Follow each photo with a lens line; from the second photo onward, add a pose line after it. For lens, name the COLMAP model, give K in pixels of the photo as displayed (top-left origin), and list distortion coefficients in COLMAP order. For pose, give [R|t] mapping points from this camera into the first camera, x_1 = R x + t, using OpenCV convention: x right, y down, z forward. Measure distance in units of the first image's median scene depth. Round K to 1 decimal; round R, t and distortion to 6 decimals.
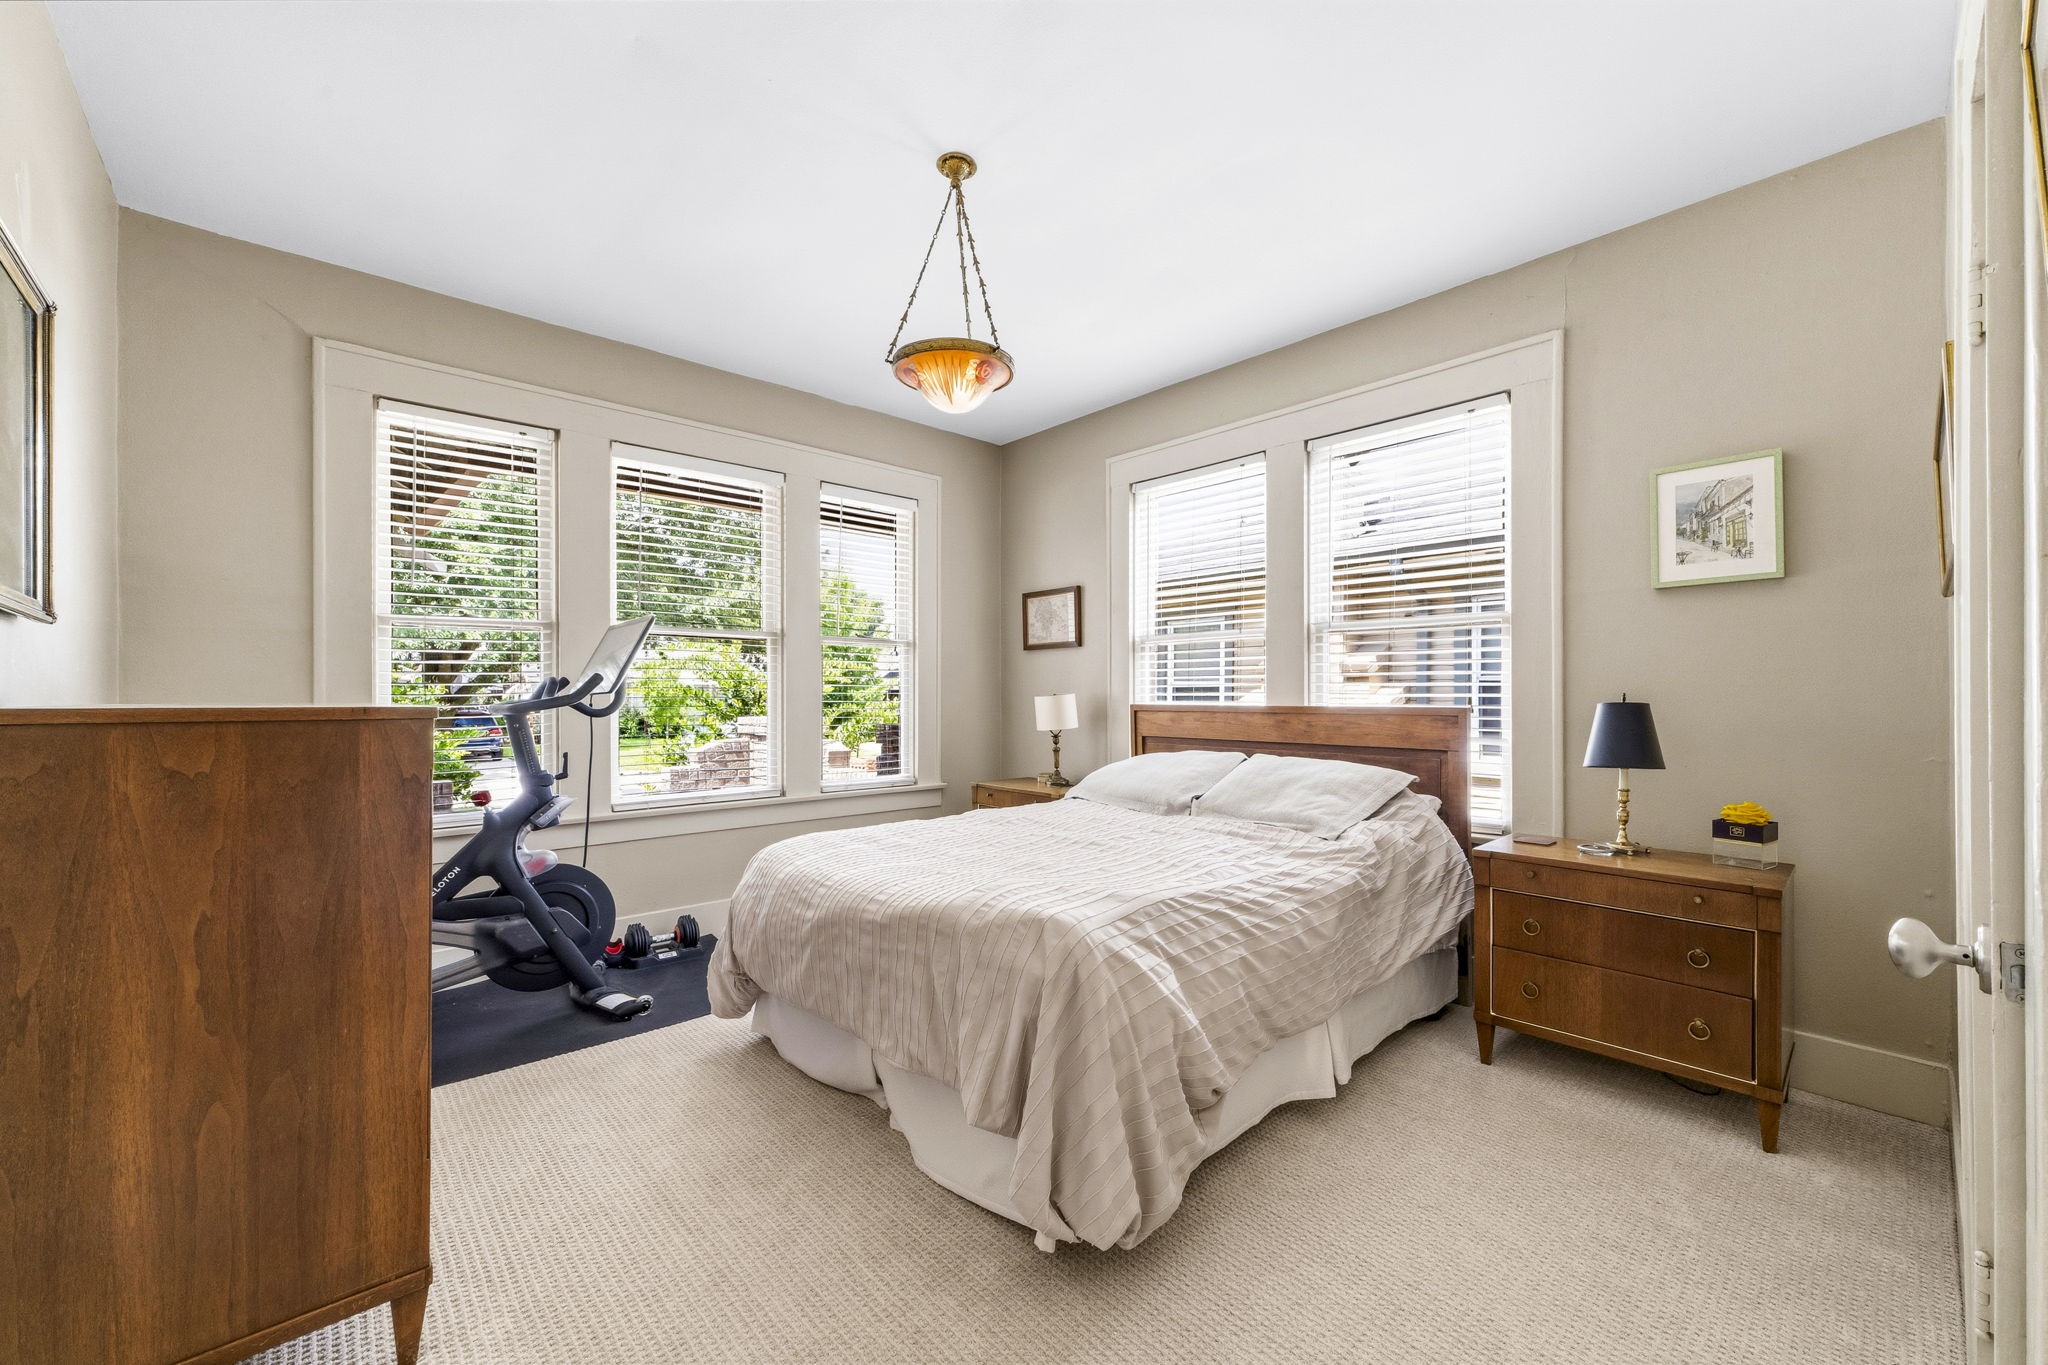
lens RADIAL K [[802.8, 0, 1035.8], [0, 802.8, 695.7], [0, 0, 1]] dist [0.001828, 0.000681]
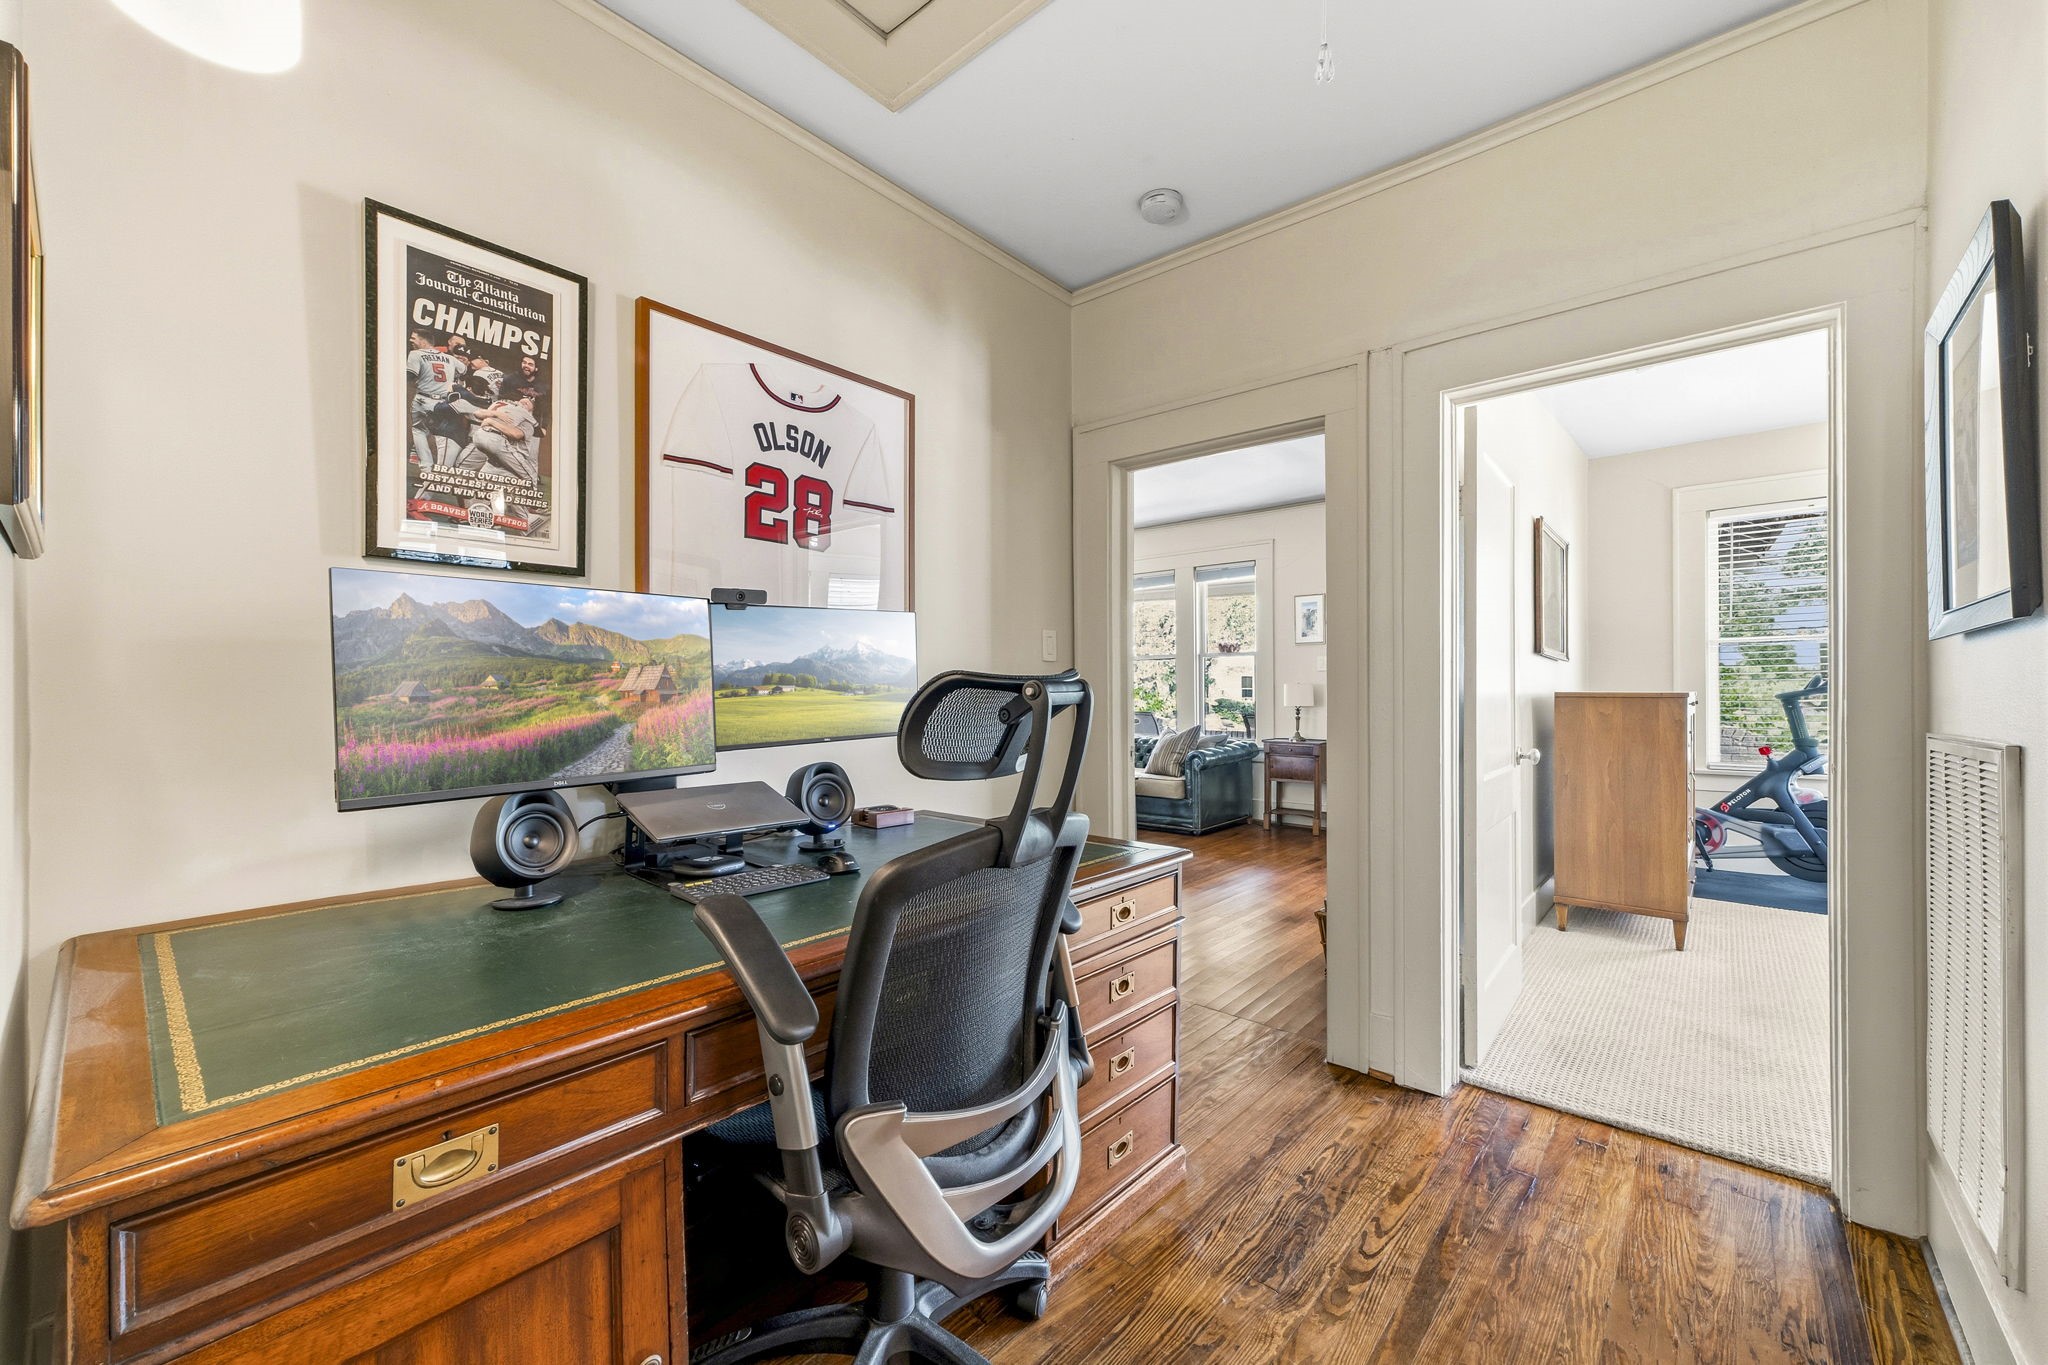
lens RADIAL K [[874.5, 0, 975.9], [0, 874.5, 715.5], [0, 0, 1]] dist [-0.000715, -0.000270]
pose [[0.113060, 0.016954, -0.993443, 0.884482], [0.015903, 0.999695, 0.018870, -0.001106], [0.993461, -0.017933, 0.112756, -0.784811]]
